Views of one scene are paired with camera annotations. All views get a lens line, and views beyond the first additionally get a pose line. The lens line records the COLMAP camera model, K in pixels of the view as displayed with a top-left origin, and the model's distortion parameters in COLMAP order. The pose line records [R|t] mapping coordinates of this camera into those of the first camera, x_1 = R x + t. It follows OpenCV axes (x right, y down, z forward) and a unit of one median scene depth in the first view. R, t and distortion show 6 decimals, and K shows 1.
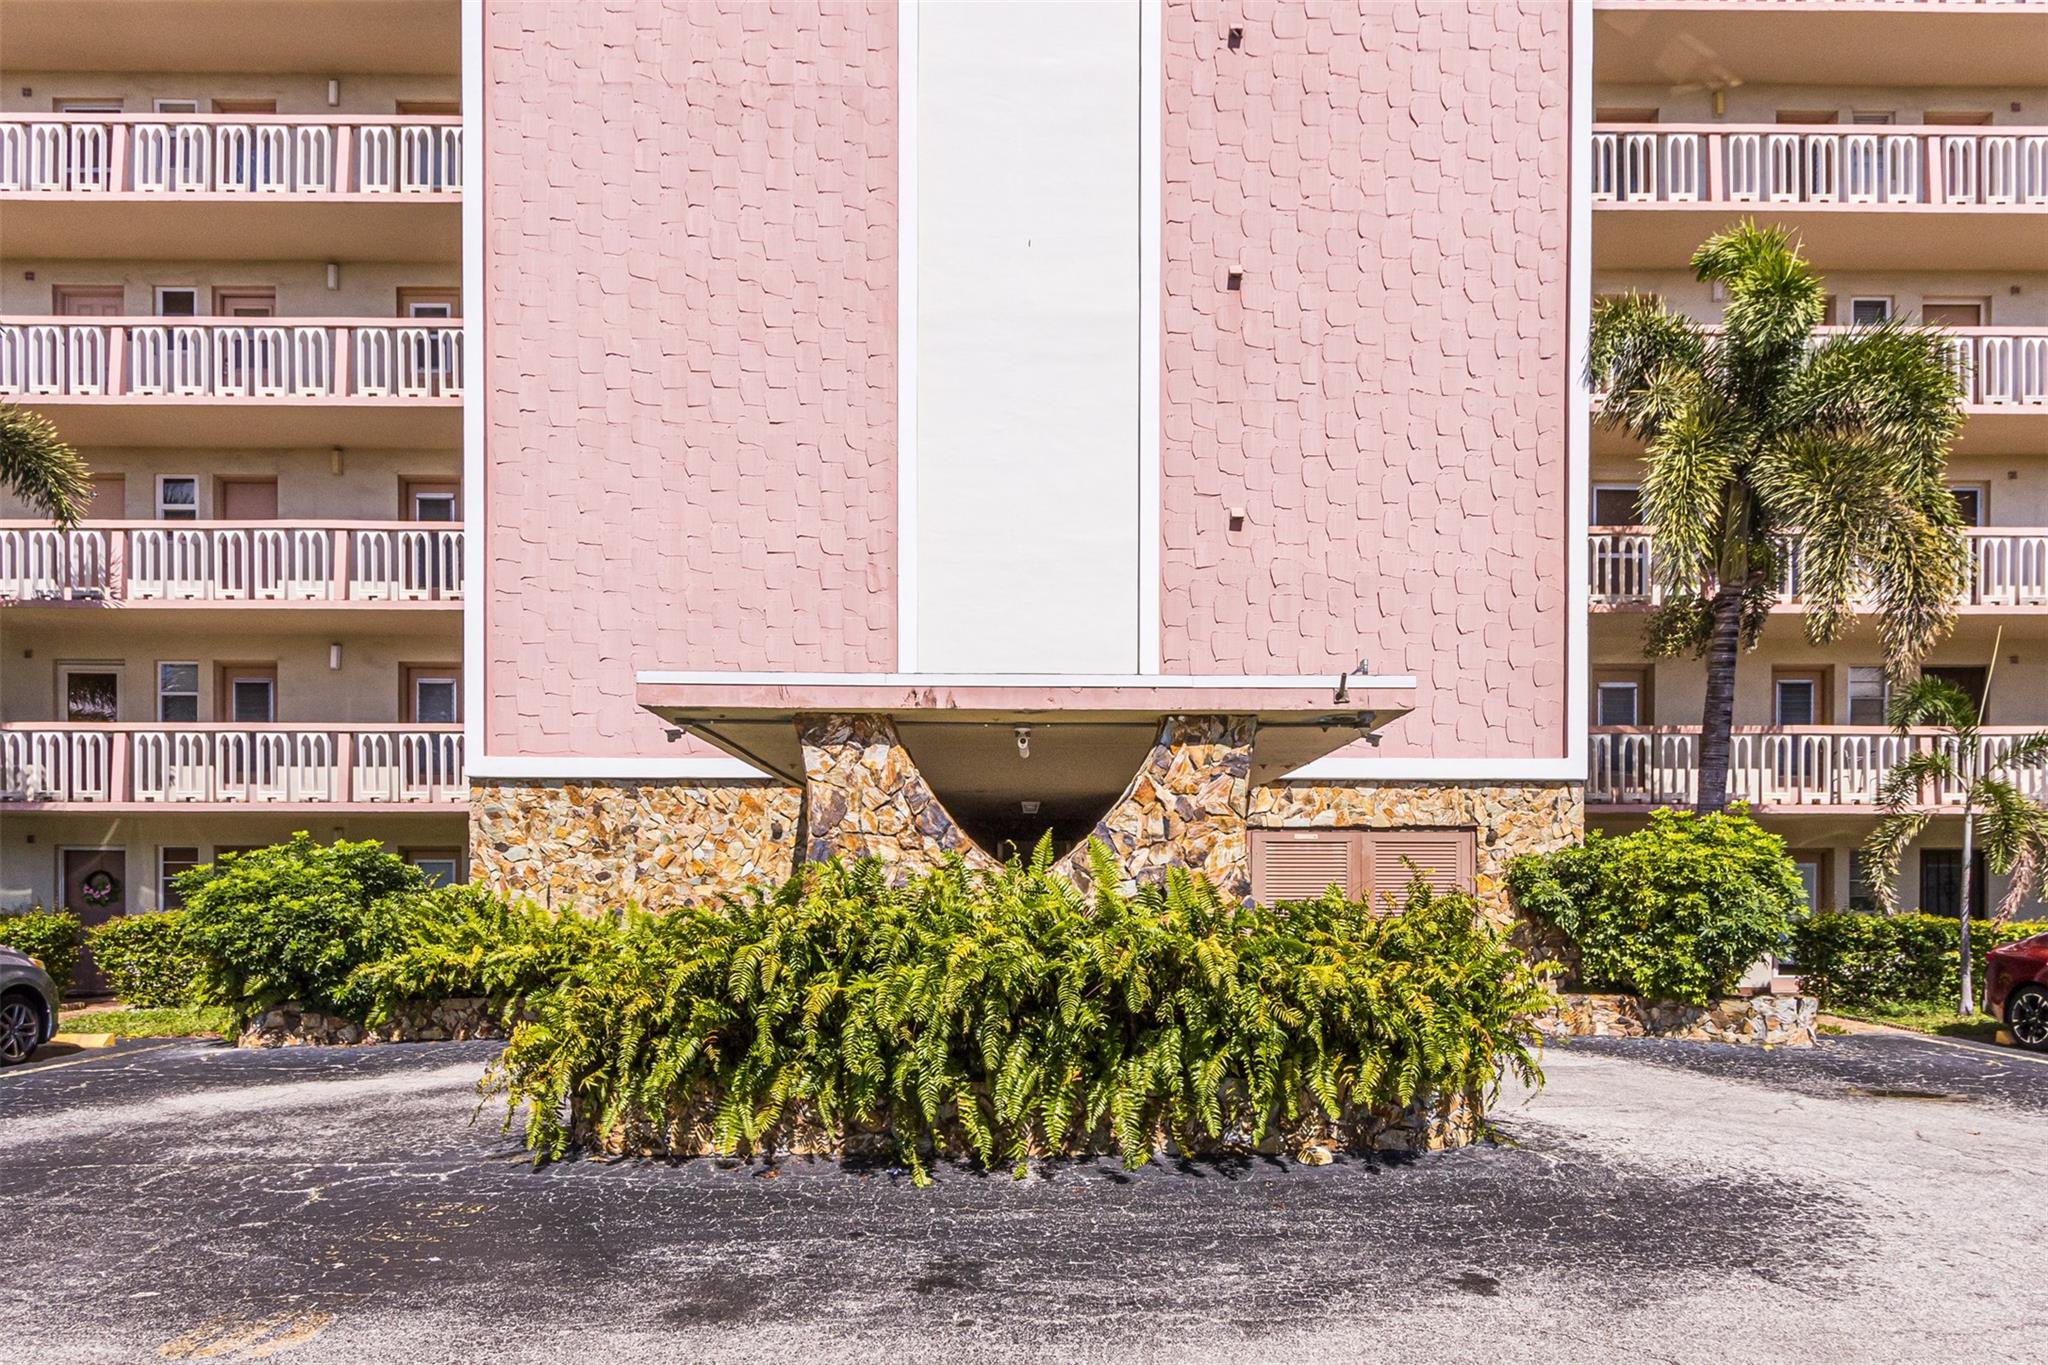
lens RADIAL K [[937.8, 0, 1010.8], [0, 937.8, 914.5], [0, 0, 1]] dist [0.001447, 0.002092]
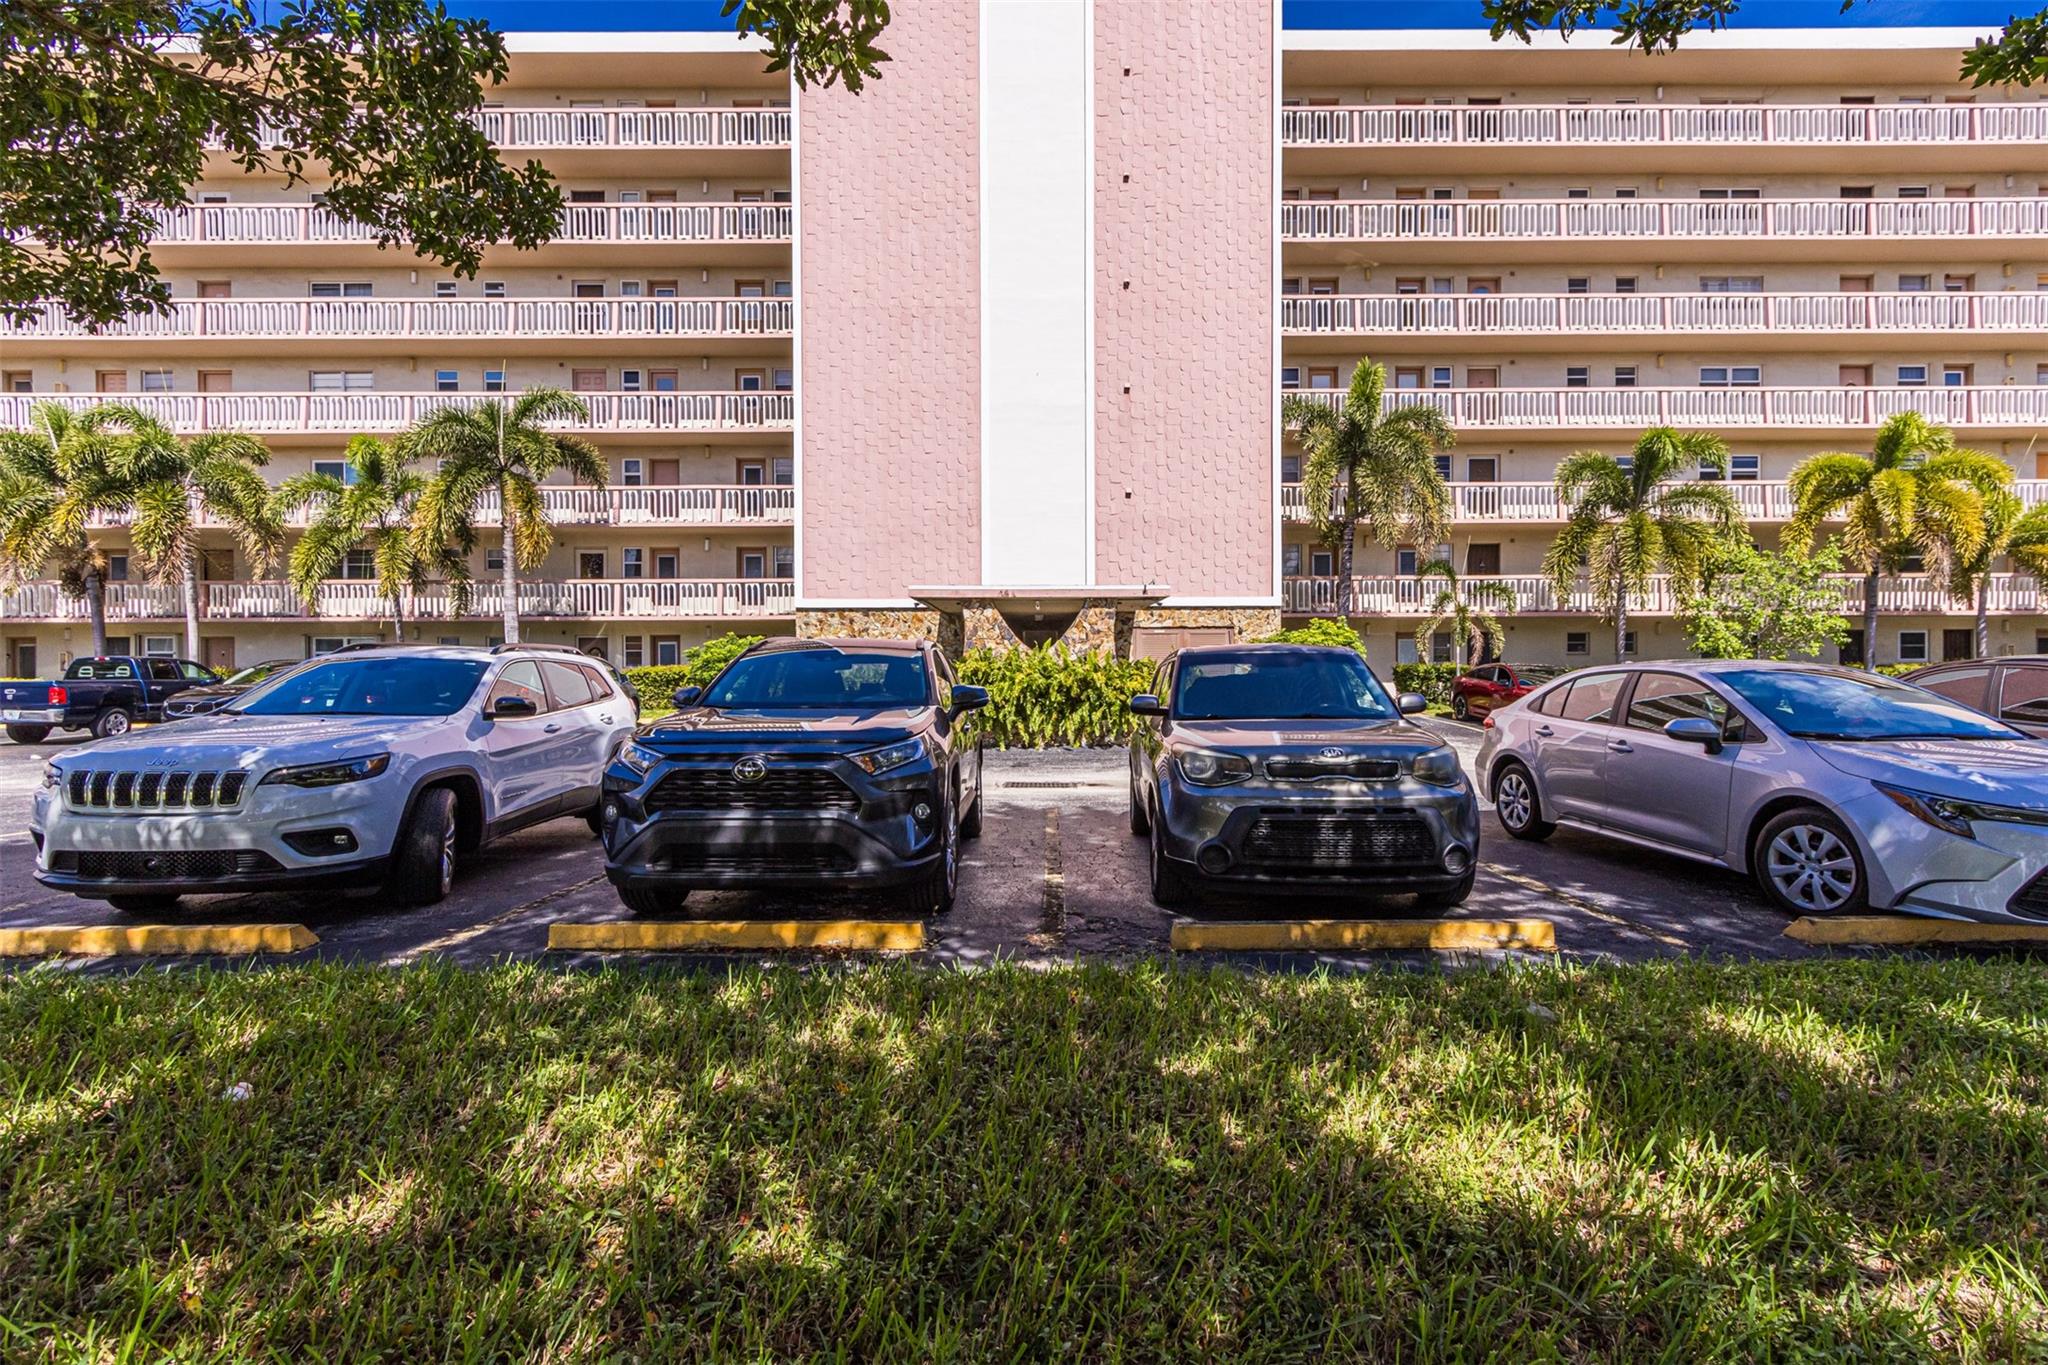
lens RADIAL K [[937.8, 0, 1022.7], [0, 937.8, 681.4], [0, 0, 1]] dist [0.001447, 0.002092]
pose [[0.999937, -0.005566, 0.009792, -0.043419], [0.005404, 0.999850, 0.016481, -0.000694], [-0.009882, -0.016427, 0.999816, -1.314779]]
